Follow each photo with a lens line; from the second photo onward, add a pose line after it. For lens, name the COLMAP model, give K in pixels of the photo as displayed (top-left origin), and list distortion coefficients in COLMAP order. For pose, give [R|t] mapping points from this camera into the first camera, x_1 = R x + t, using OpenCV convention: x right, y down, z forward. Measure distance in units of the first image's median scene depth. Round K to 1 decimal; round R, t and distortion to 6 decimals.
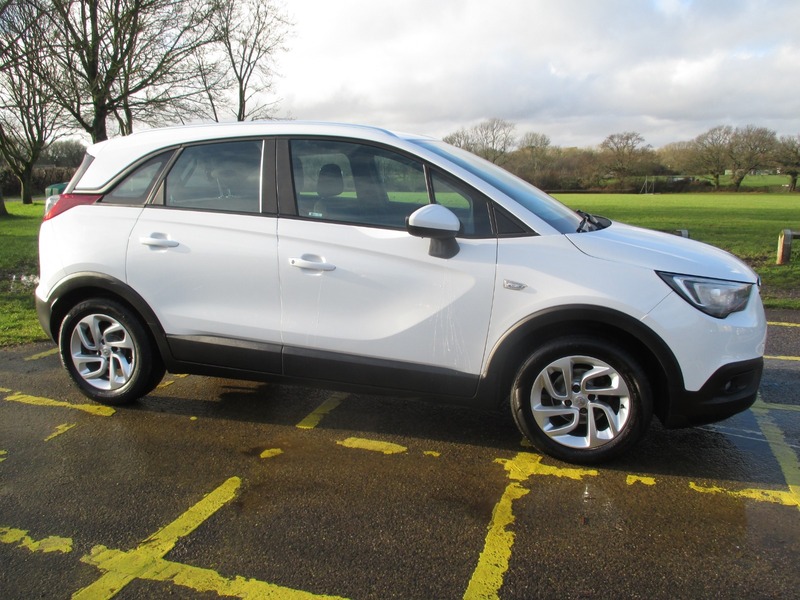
lens RADIAL K [[676.8, 0, 403.5], [0, 676.8, 299.5], [0, 0, 1]] dist [-0.034555, -0.003886]
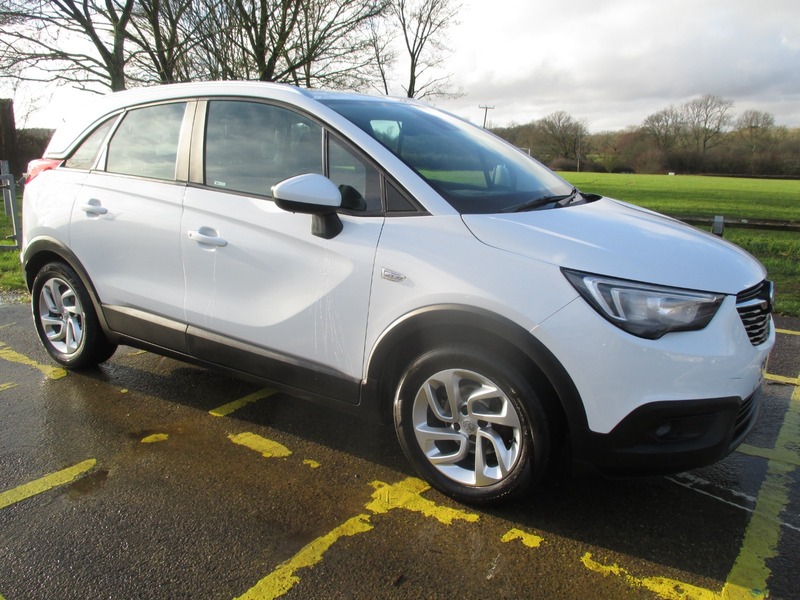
lens RADIAL K [[676.8, 0, 403.5], [0, 676.8, 299.5], [0, 0, 1]] dist [-0.034555, -0.003886]
pose [[0.957023, 0.073661, -0.280501, 0.376598], [-0.065176, 0.997093, 0.039472, -0.023099], [0.282593, -0.019494, 0.959042, 0.204339]]
